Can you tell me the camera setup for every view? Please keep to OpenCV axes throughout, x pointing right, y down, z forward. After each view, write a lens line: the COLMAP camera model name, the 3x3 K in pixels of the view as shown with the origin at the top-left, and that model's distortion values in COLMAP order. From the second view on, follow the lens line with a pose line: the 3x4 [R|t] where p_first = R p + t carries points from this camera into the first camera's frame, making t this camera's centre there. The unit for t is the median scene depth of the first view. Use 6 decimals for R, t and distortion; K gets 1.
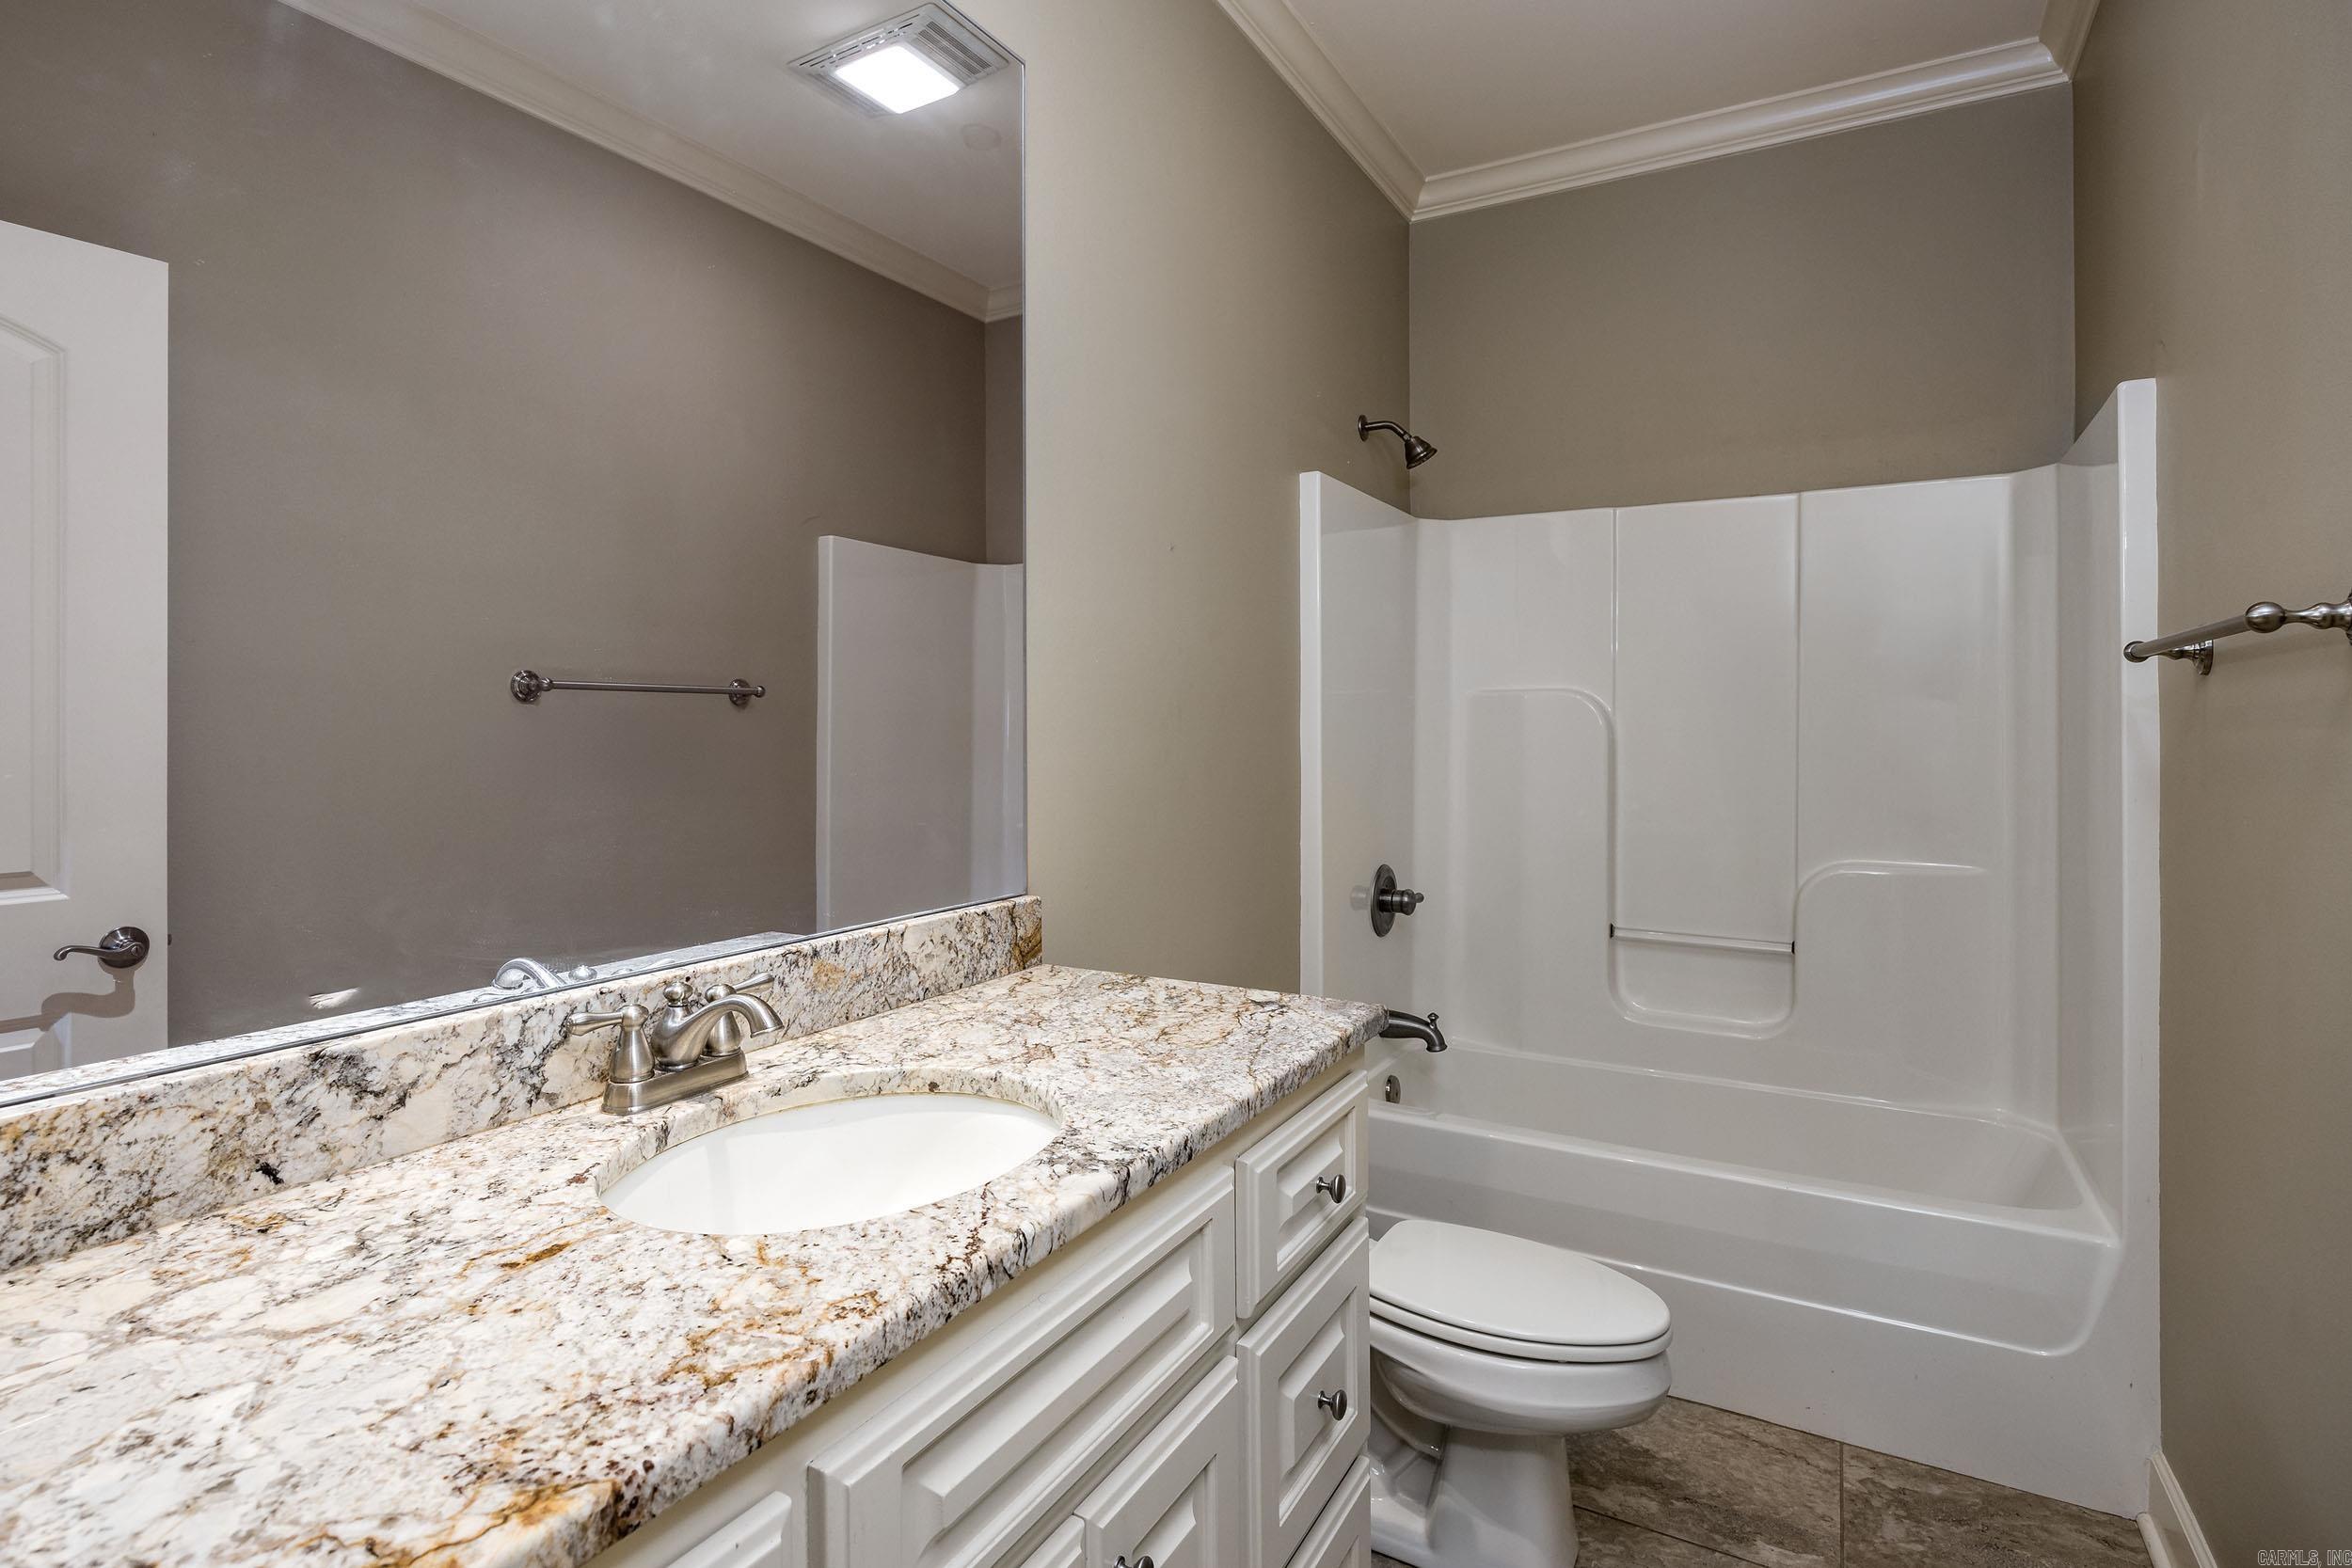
lens RADIAL K [[1201.0, 0, 1179.4], [0, 1201.0, 730.1], [0, 0, 1]] dist [0.028682, 0.000268]
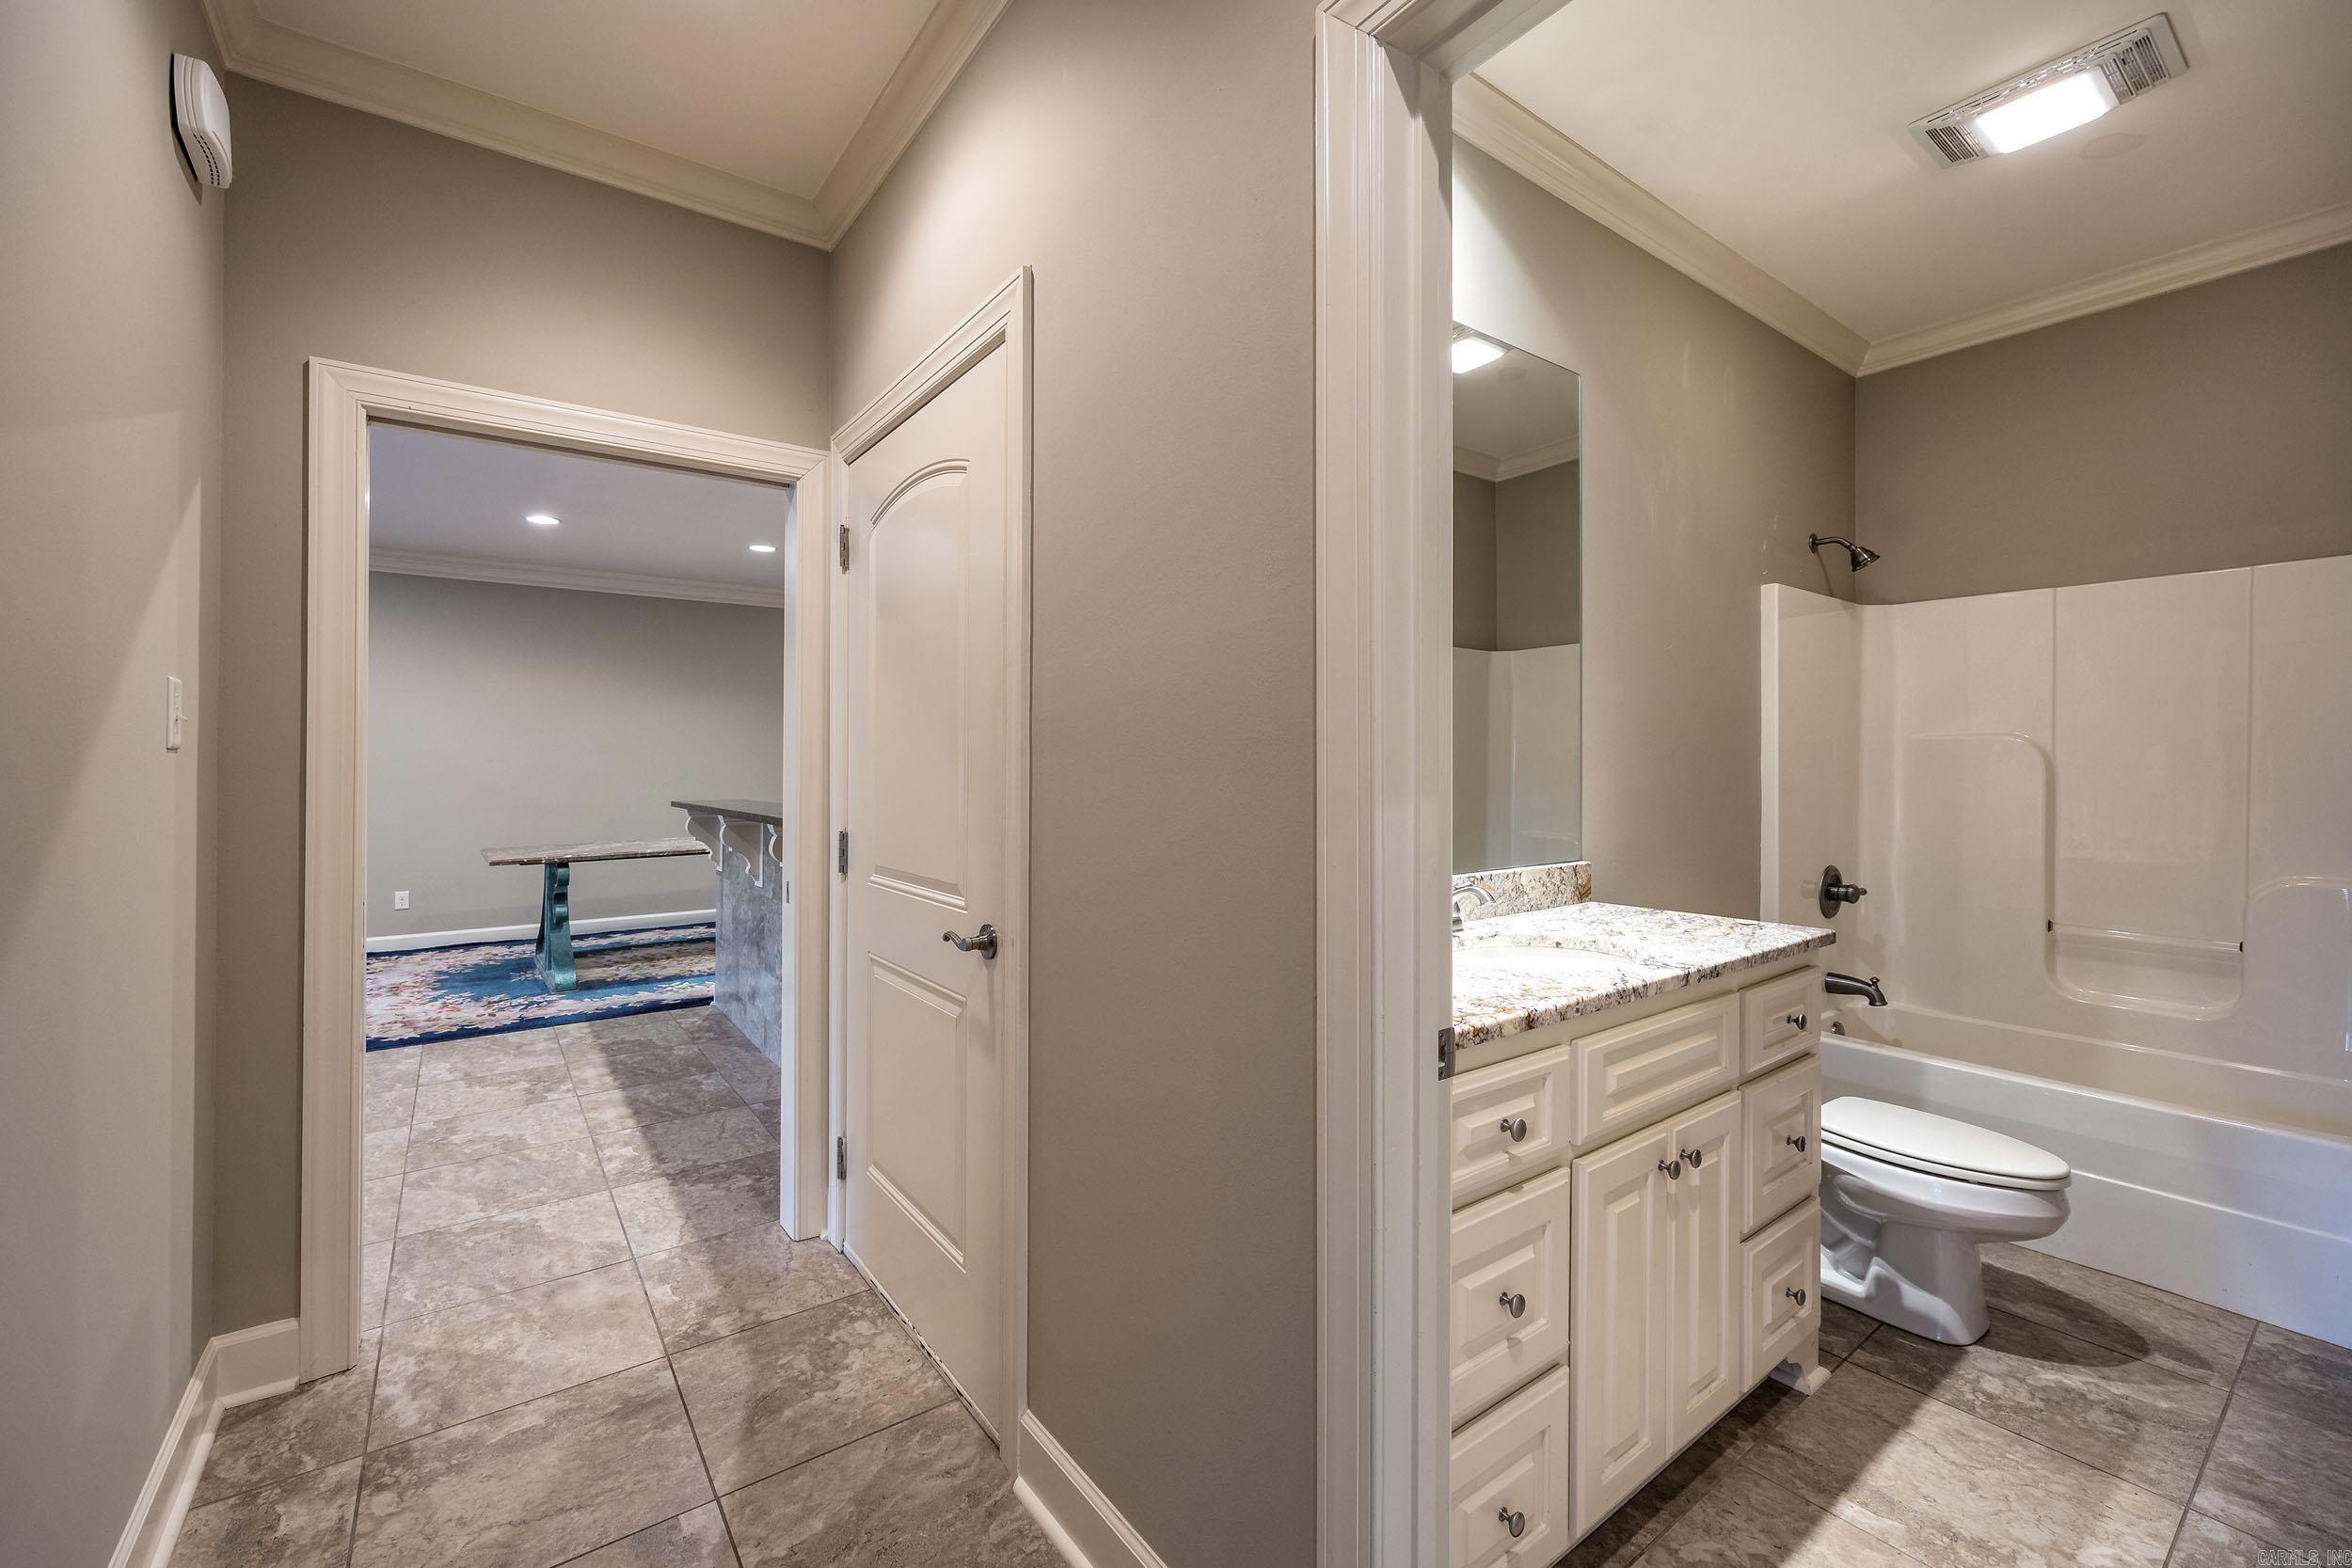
lens RADIAL K [[970.6, 0, 1140.3], [0, 970.6, 771.6], [0, 0, 1]] dist [0.001449, -0.000177]
pose [[0.901384, 0.003008, -0.433010, -0.083517], [-0.000791, 0.999986, 0.005300, 0.001912], [0.433020, -0.004434, 0.901374, -0.465692]]
